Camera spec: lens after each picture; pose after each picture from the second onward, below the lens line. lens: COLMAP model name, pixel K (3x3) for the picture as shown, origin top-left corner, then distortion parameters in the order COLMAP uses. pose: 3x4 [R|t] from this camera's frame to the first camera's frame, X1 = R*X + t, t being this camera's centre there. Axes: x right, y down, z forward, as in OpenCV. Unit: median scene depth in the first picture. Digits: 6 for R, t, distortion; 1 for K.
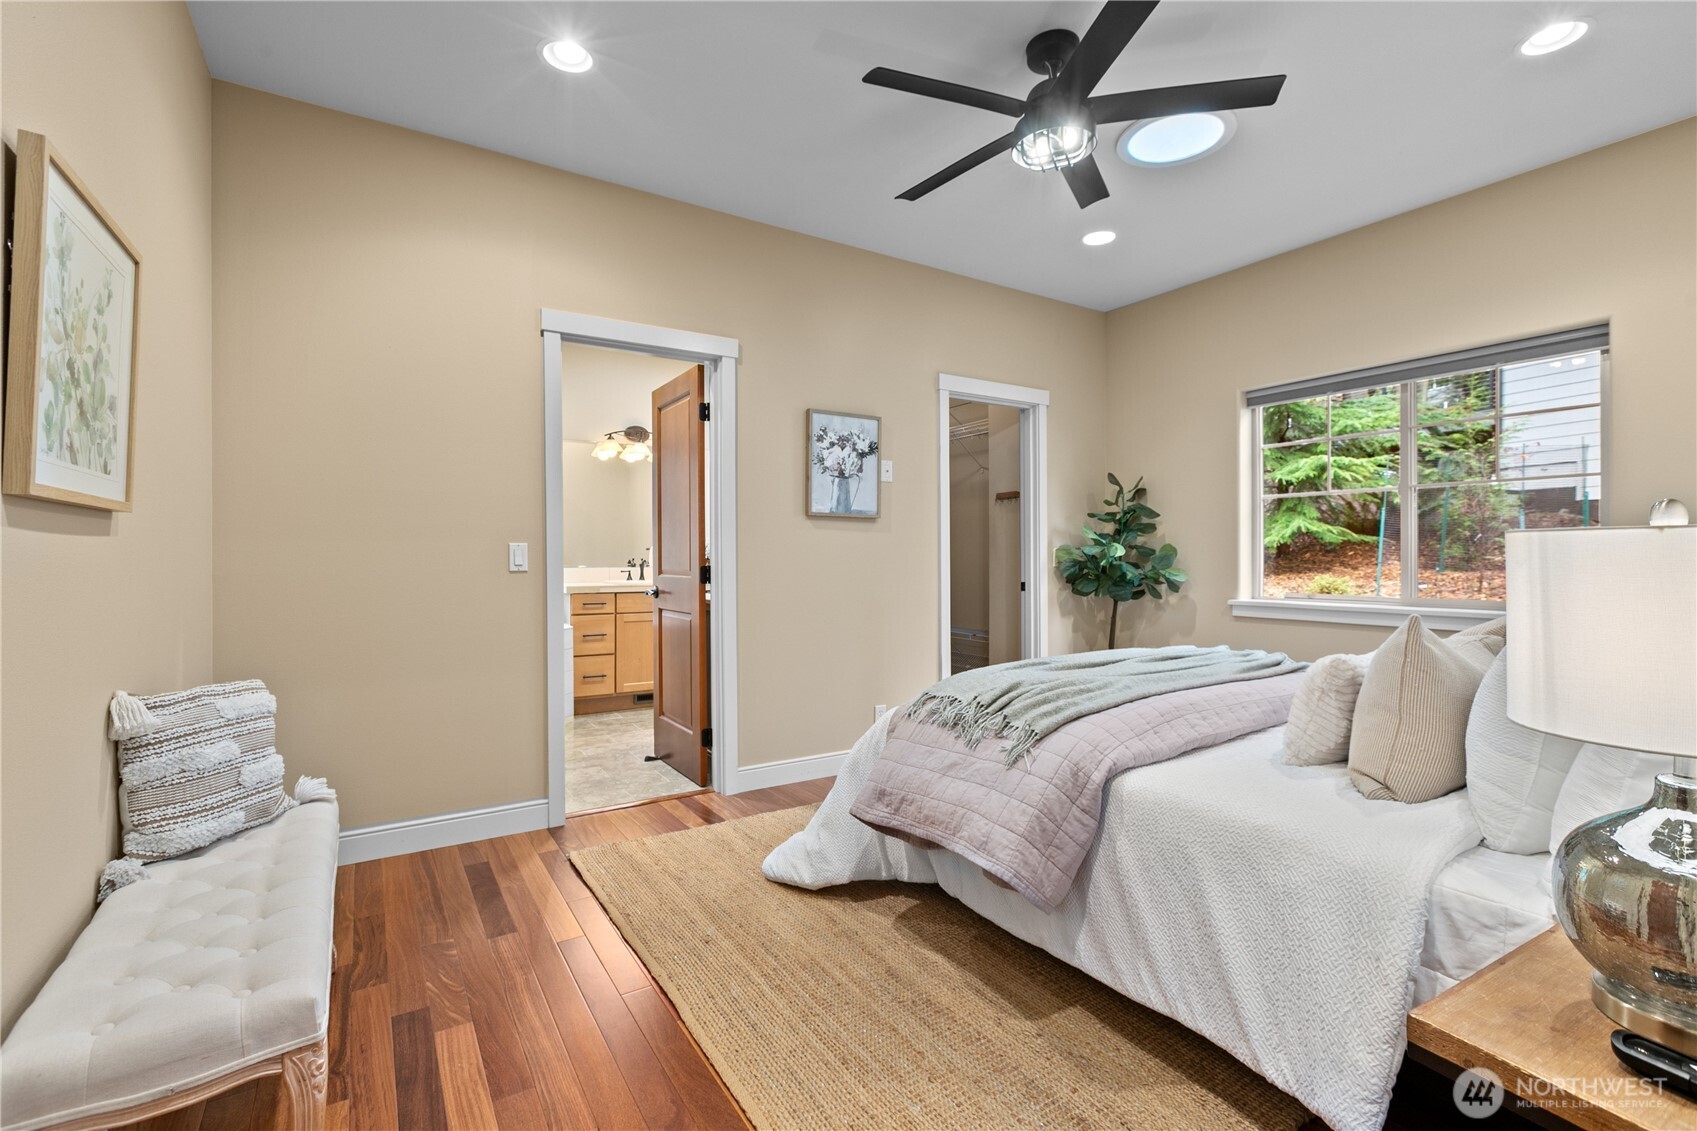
lens RADIAL K [[766.8, 0, 848.5], [0, 766.8, 565.5], [0, 0, 1]] dist [-0.002445, -0.000416]
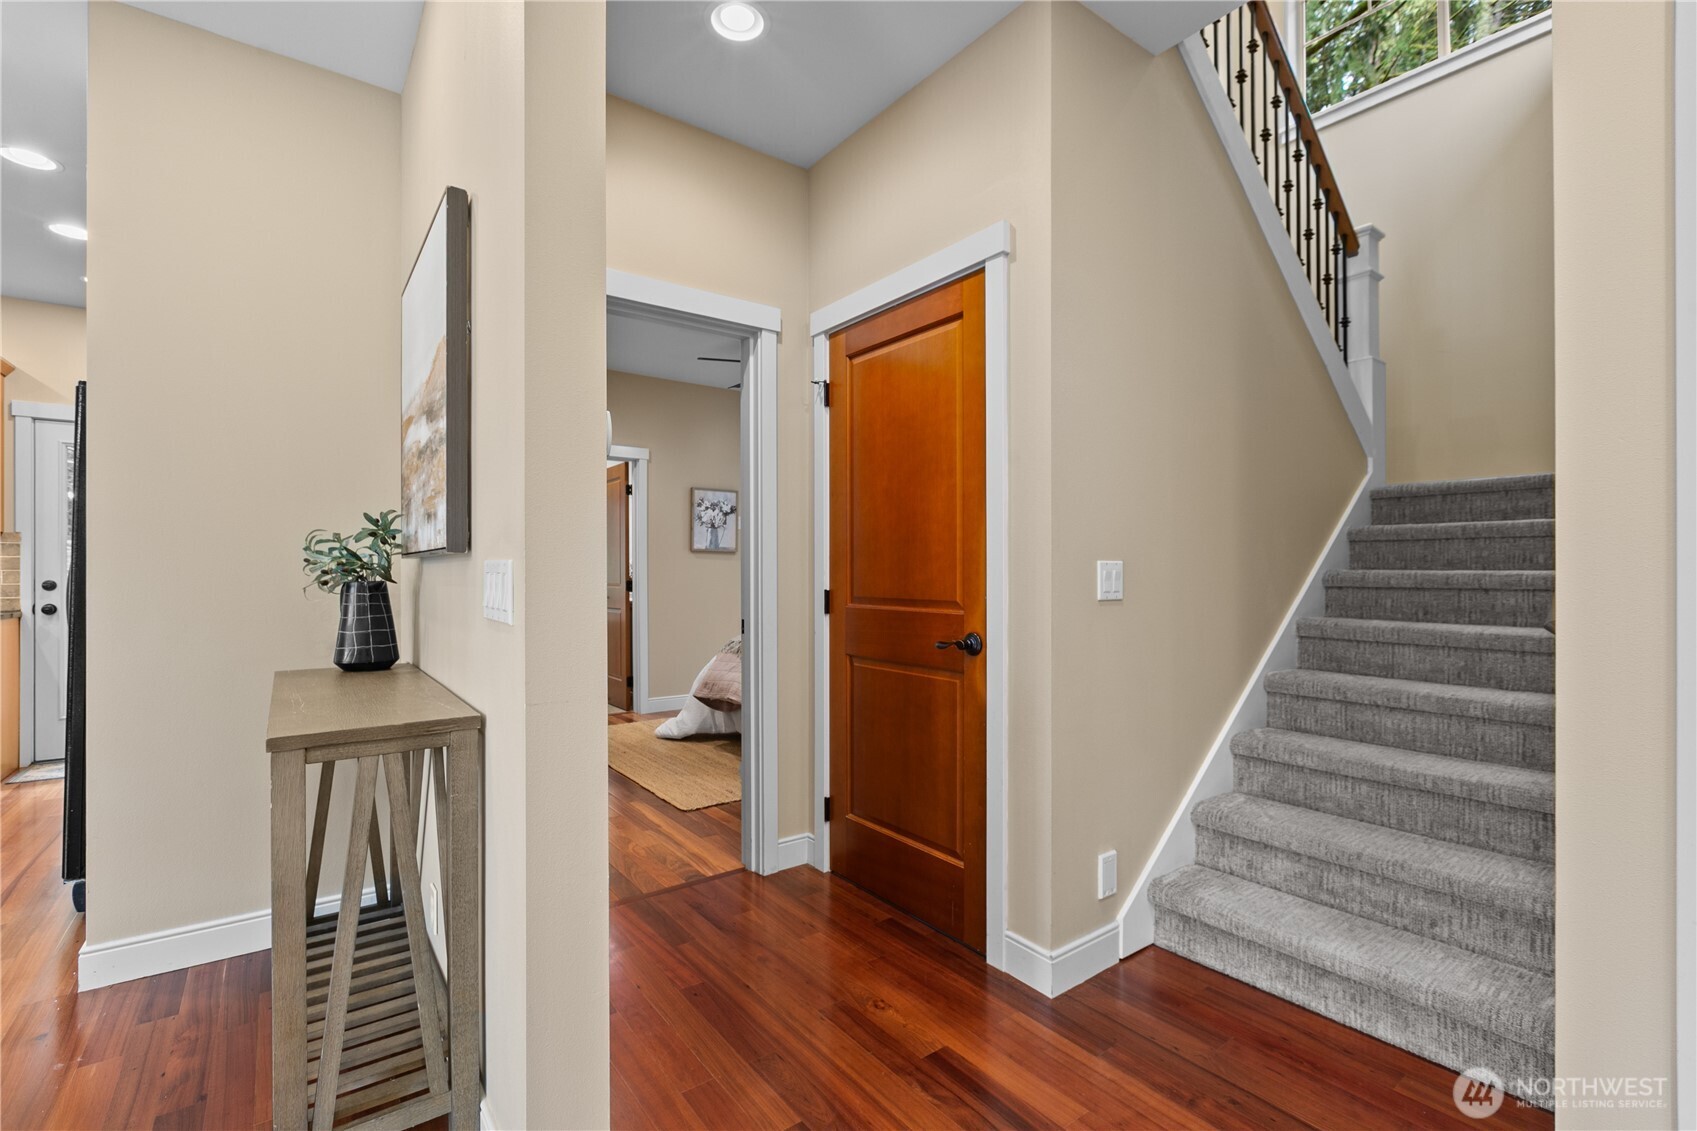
lens RADIAL K [[762.1, 0, 850.1], [0, 762.1, 577.8], [0, 0, 1]] dist [-0.000743, -0.000152]
pose [[0.996894, 0.001522, 0.078741, 0.161913], [-0.001280, 0.999994, -0.003127, -0.001122], [-0.078745, 0.003016, 0.996890, -0.693449]]
